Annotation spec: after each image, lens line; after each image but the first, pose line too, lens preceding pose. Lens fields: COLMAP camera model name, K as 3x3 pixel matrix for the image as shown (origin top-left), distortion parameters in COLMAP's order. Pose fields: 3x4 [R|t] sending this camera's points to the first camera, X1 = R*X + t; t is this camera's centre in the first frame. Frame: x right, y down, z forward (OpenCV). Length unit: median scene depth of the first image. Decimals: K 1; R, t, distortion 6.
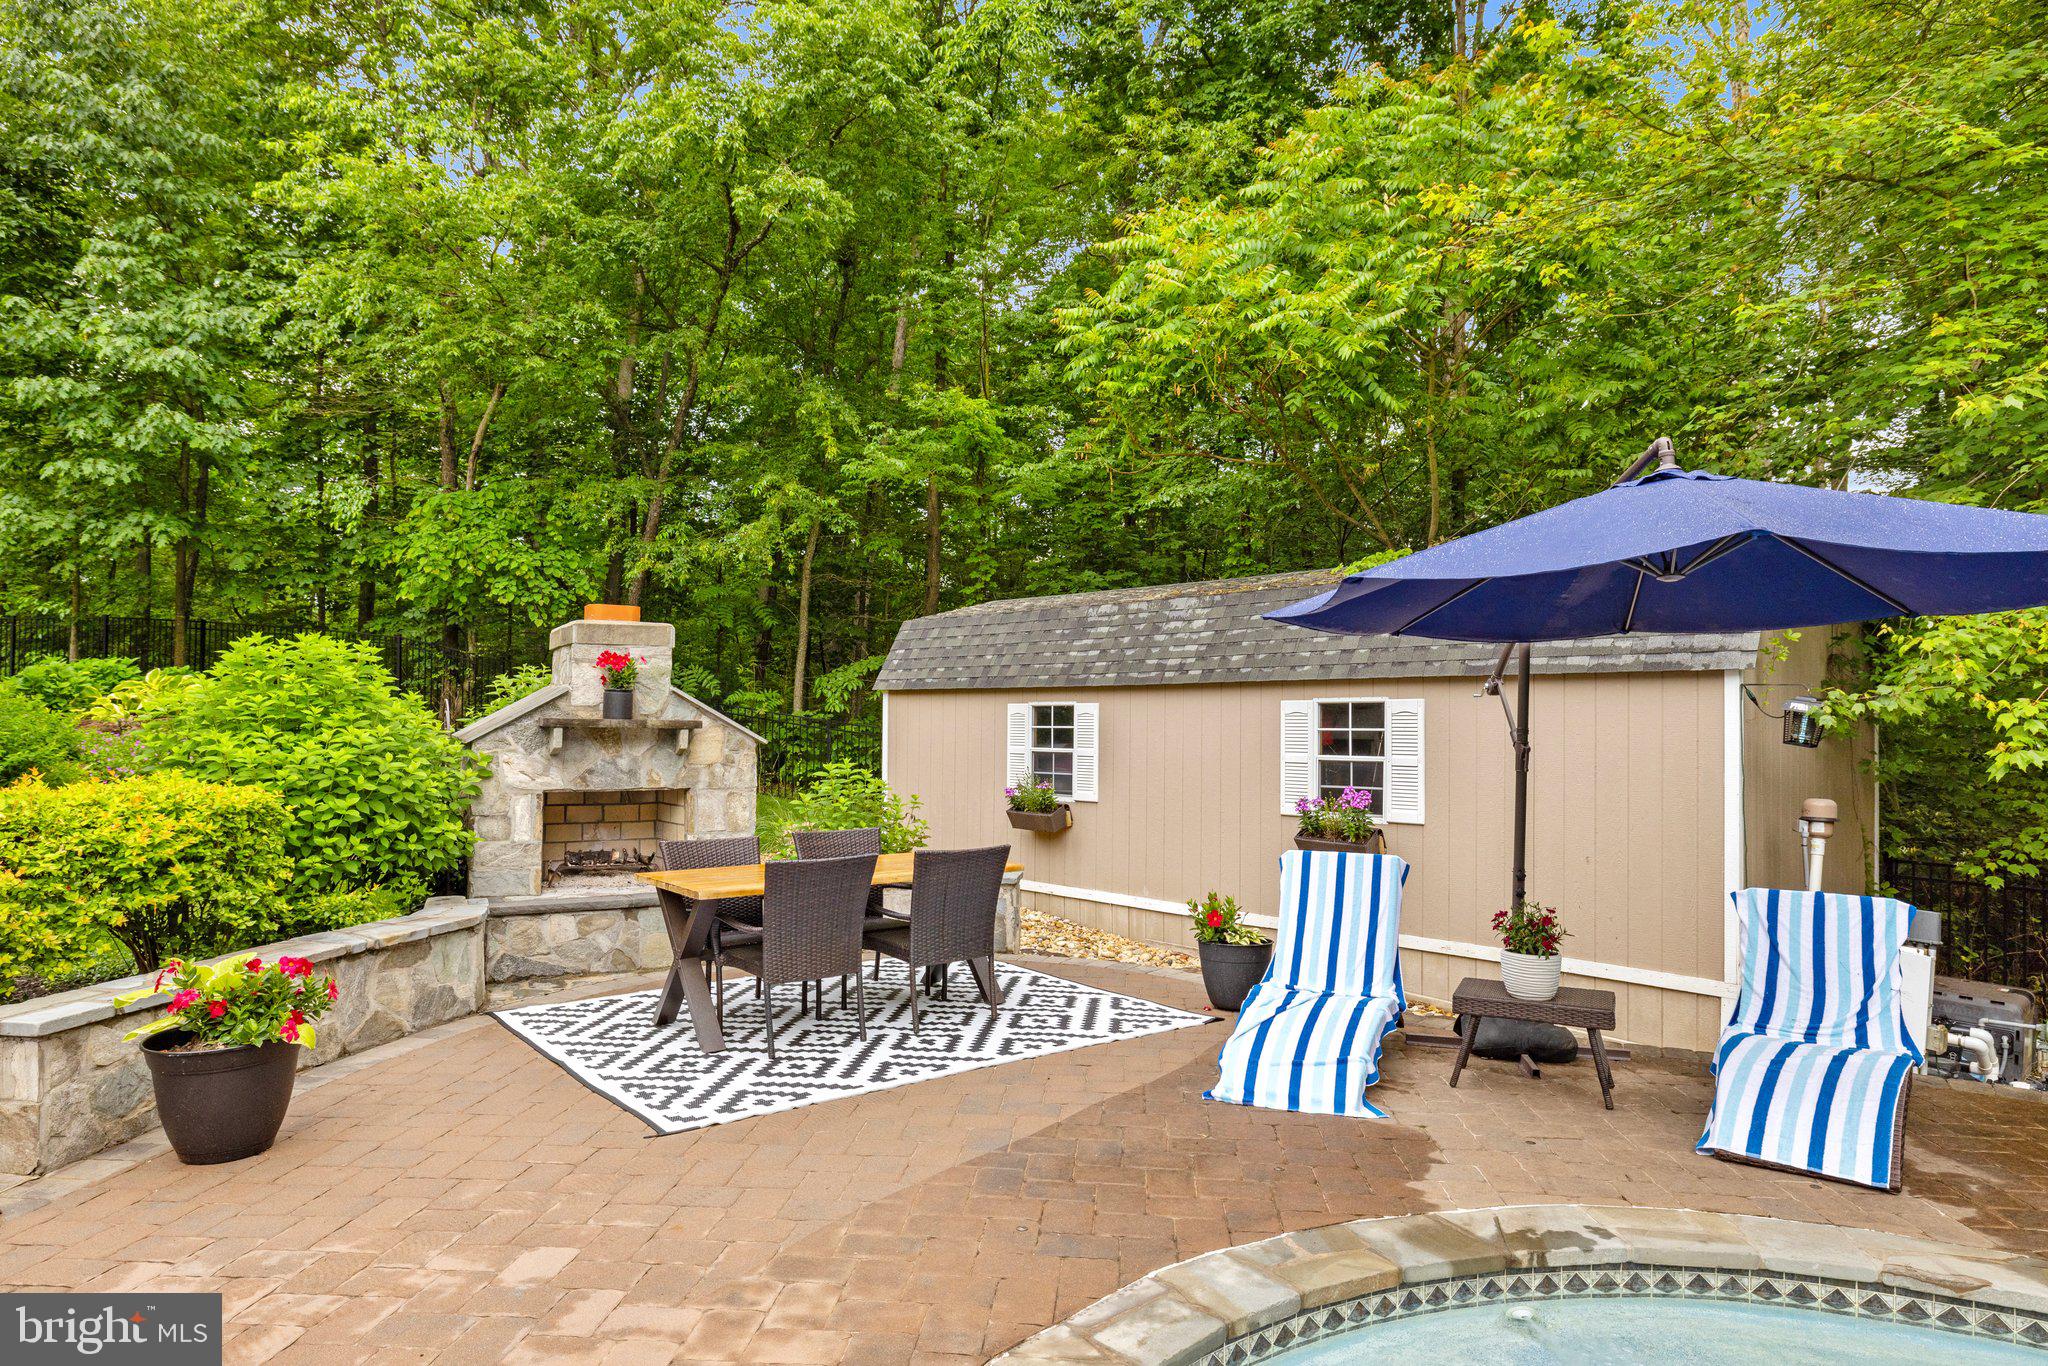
lens RADIAL K [[1222.6, 0, 1006.2], [0, 1222.6, 683.1], [0, 0, 1]] dist [0.005232, 0.002575]
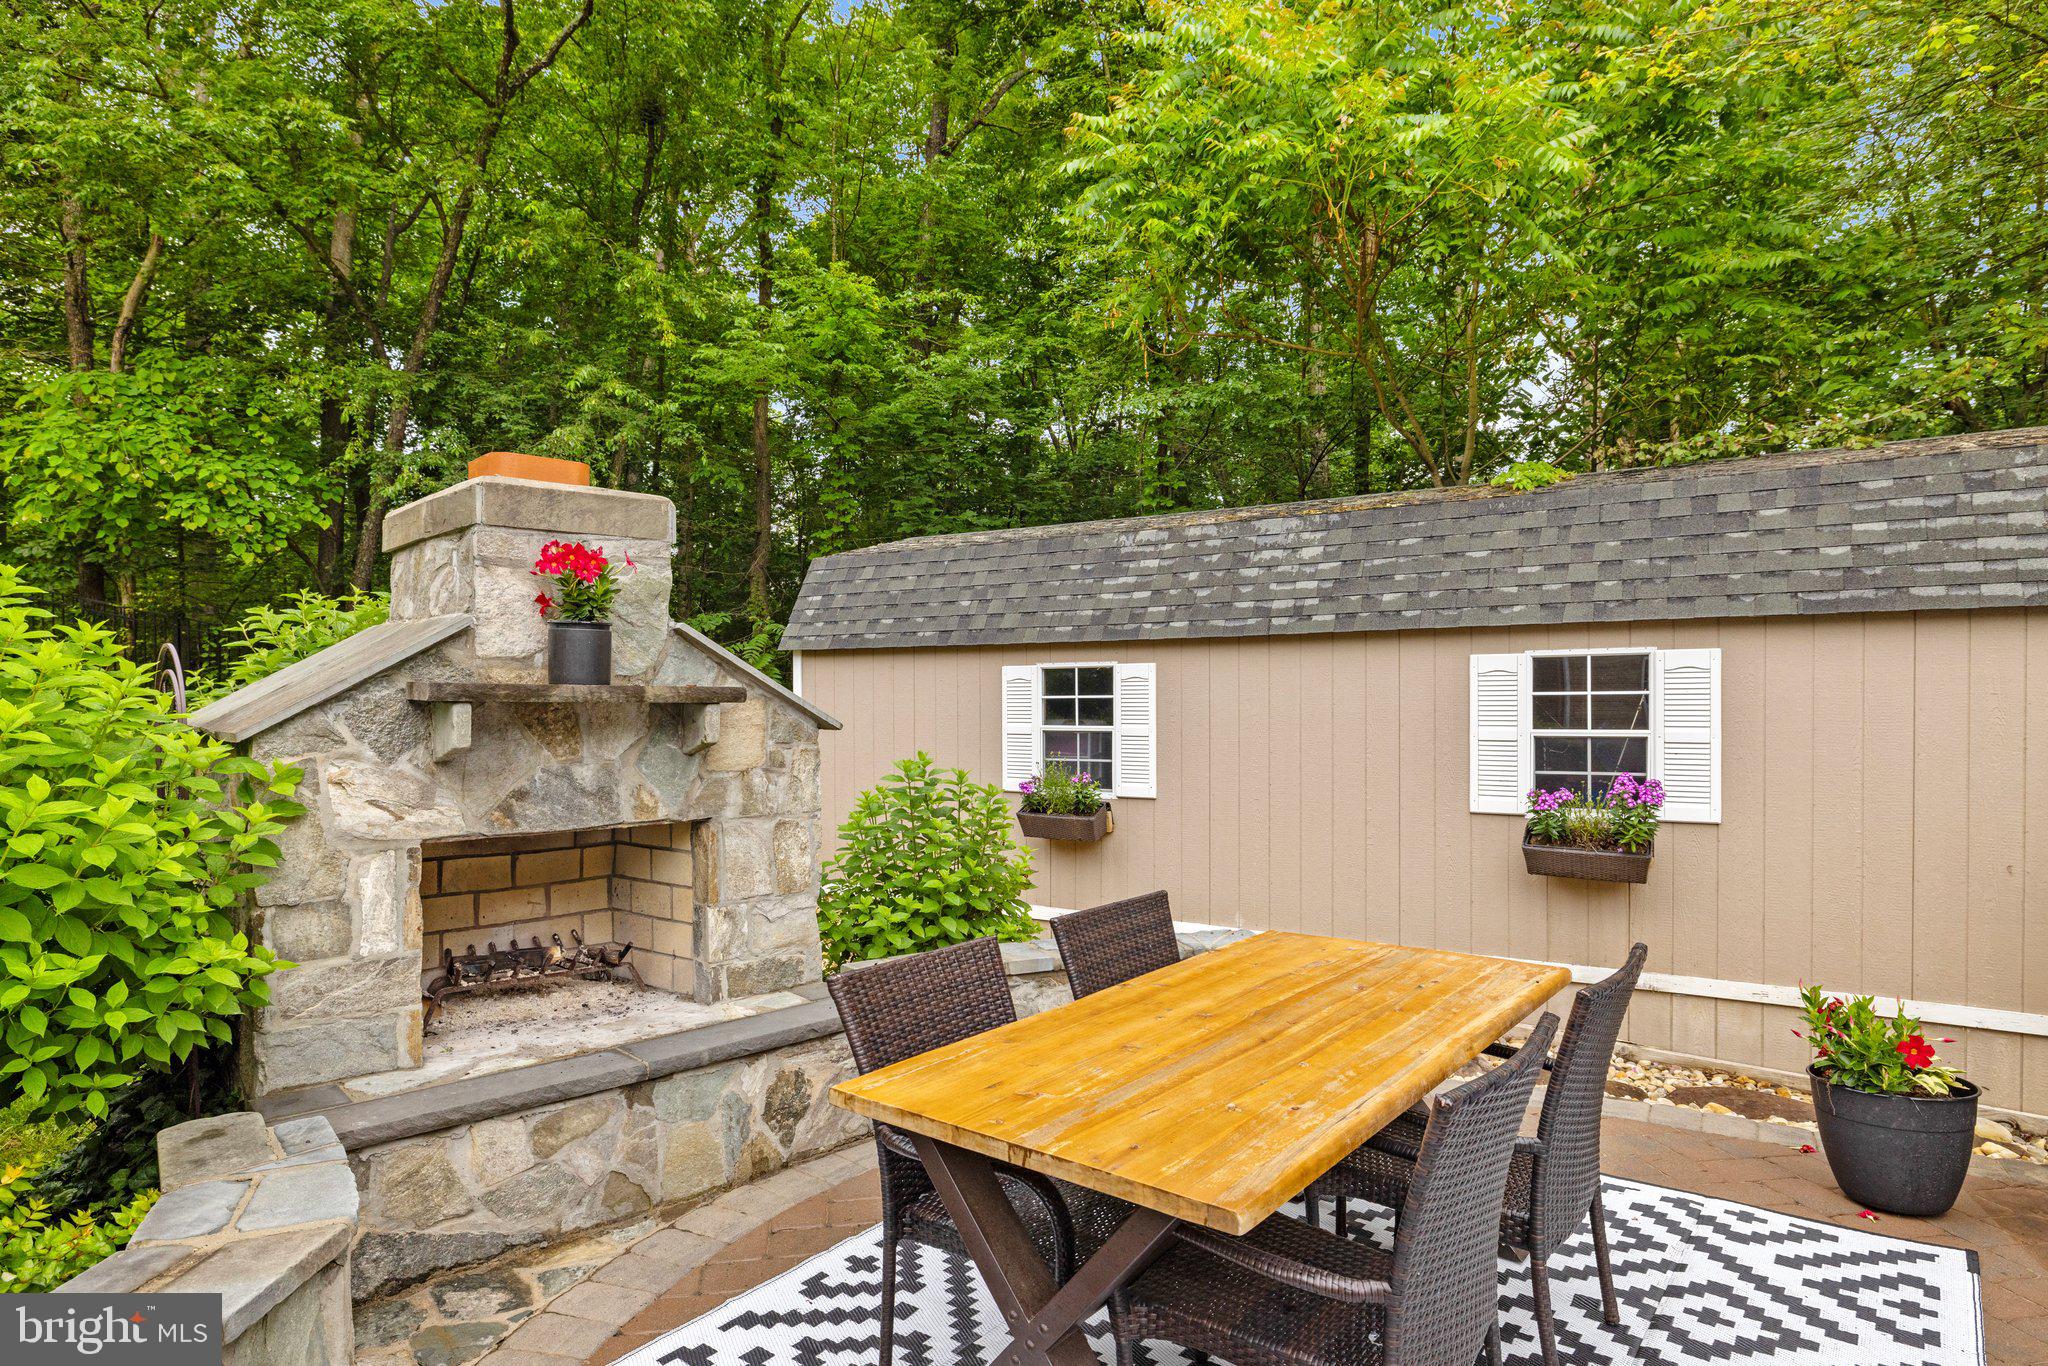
lens RADIAL K [[1180.3, 0, 1020.5], [0, 1180.3, 707.8], [0, 0, 1]] dist [-0.001638, -0.001137]
pose [[0.968774, -0.013684, 0.247566, -0.224842], [0.003280, 0.999096, 0.042390, 0.016538], [-0.247922, -0.040254, 0.967943, 0.431130]]
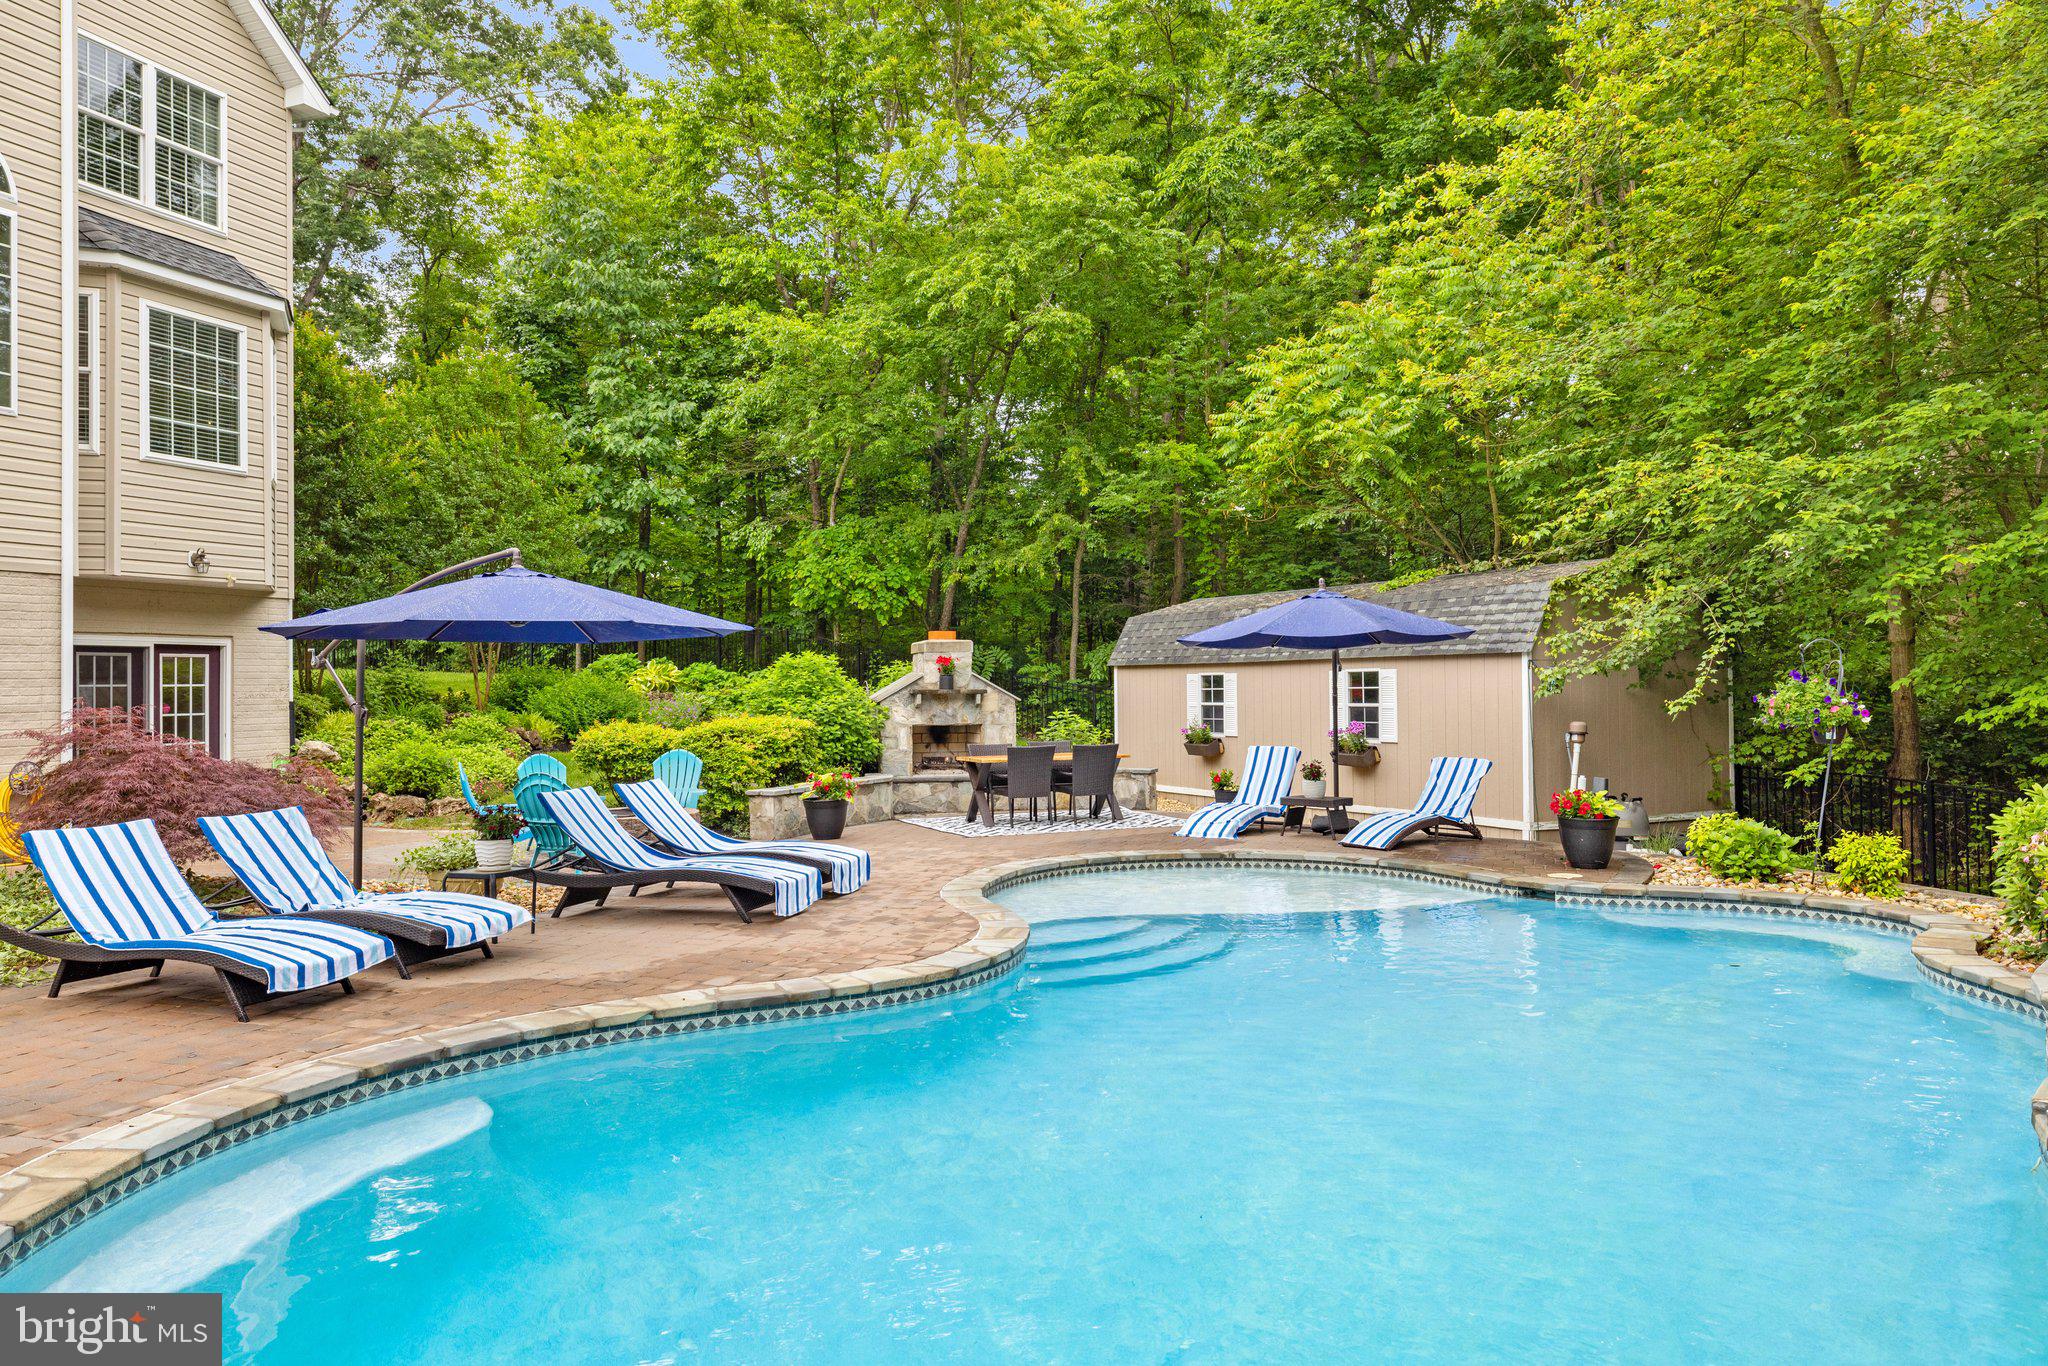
lens RADIAL K [[1344.7, 0, 991.5], [0, 1344.7, 682.8], [0, 0, 1]] dist [-0.018289, 0.004792]
pose [[0.965203, -0.016300, -0.260994, 0.280704], [0.024507, 0.999301, 0.028225, -0.035496], [0.260352, -0.033639, 0.964928, -0.943562]]
